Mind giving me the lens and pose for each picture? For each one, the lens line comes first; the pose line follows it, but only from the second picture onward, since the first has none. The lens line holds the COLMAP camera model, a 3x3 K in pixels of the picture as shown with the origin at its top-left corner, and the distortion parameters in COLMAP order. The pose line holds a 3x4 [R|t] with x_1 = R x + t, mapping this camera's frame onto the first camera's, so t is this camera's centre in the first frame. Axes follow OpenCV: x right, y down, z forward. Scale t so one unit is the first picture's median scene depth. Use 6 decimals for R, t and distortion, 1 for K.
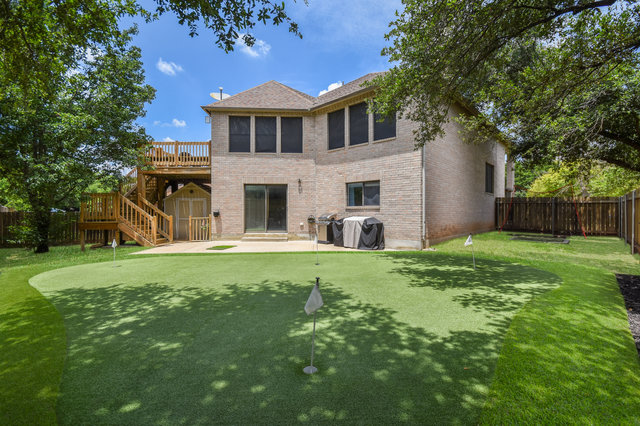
lens RADIAL K [[285.6, 0, 323.0], [0, 285.6, 211.8], [0, 0, 1]] dist [-0.001453, -0.000219]
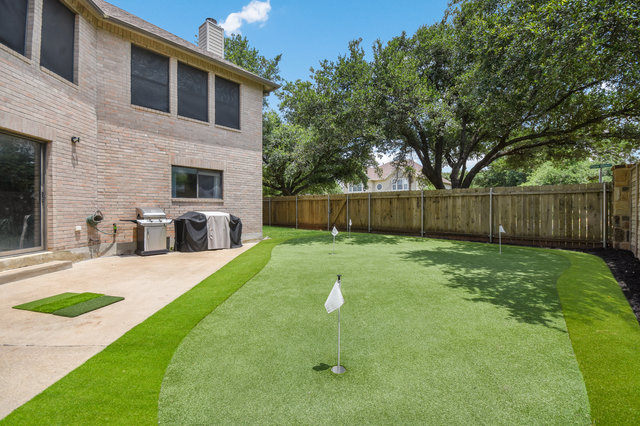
lens RADIAL K [[285.6, 0, 323.0], [0, 285.6, 211.8], [0, 0, 1]] dist [-0.001453, -0.000219]
pose [[-0.038455, -0.006785, 0.999237, -0.663542], [0.001623, 0.999975, 0.006853, 0.012136], [-0.999259, 0.001885, -0.038443, 0.668408]]
